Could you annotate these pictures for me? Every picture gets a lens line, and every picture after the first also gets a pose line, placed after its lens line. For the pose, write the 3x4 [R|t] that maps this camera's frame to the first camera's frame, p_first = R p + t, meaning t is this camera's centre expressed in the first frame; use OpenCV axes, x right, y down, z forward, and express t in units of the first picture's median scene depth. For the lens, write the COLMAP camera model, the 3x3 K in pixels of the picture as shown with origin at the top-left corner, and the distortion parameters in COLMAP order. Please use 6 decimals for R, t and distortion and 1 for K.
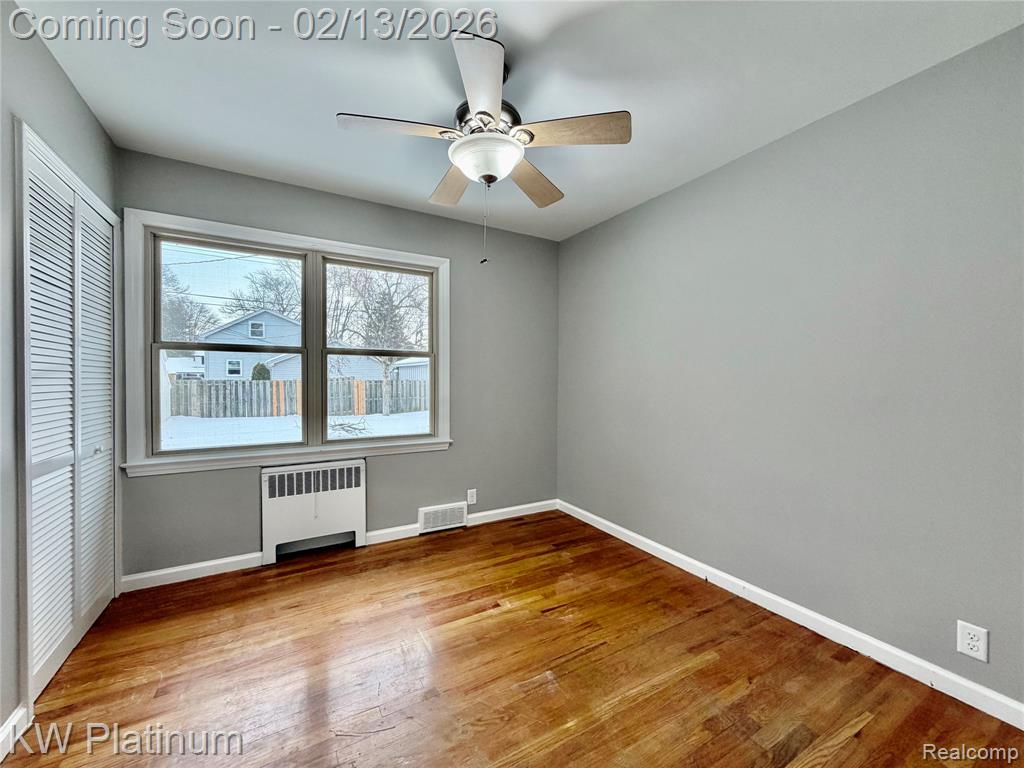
lens RADIAL K [[407.6, 0, 510.3], [0, 407.6, 379.2], [0, 0, 1]] dist [0.000556, -0.000101]
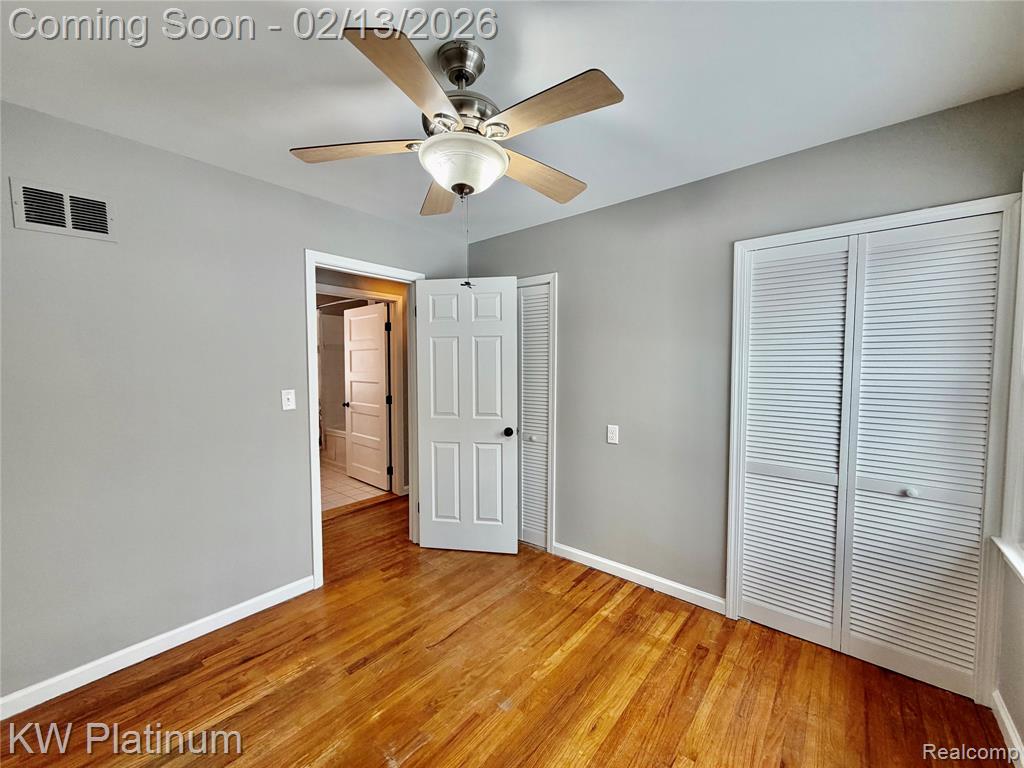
lens RADIAL K [[407.6, 0, 505.0], [0, 407.6, 381.8], [0, 0, 1]] dist [0.000556, -0.000101]
pose [[-0.944063, 0.015850, -0.329383, 0.161298], [-0.000582, 0.998763, 0.049730, -0.154025], [0.329763, 0.047140, -0.942886, 2.055177]]
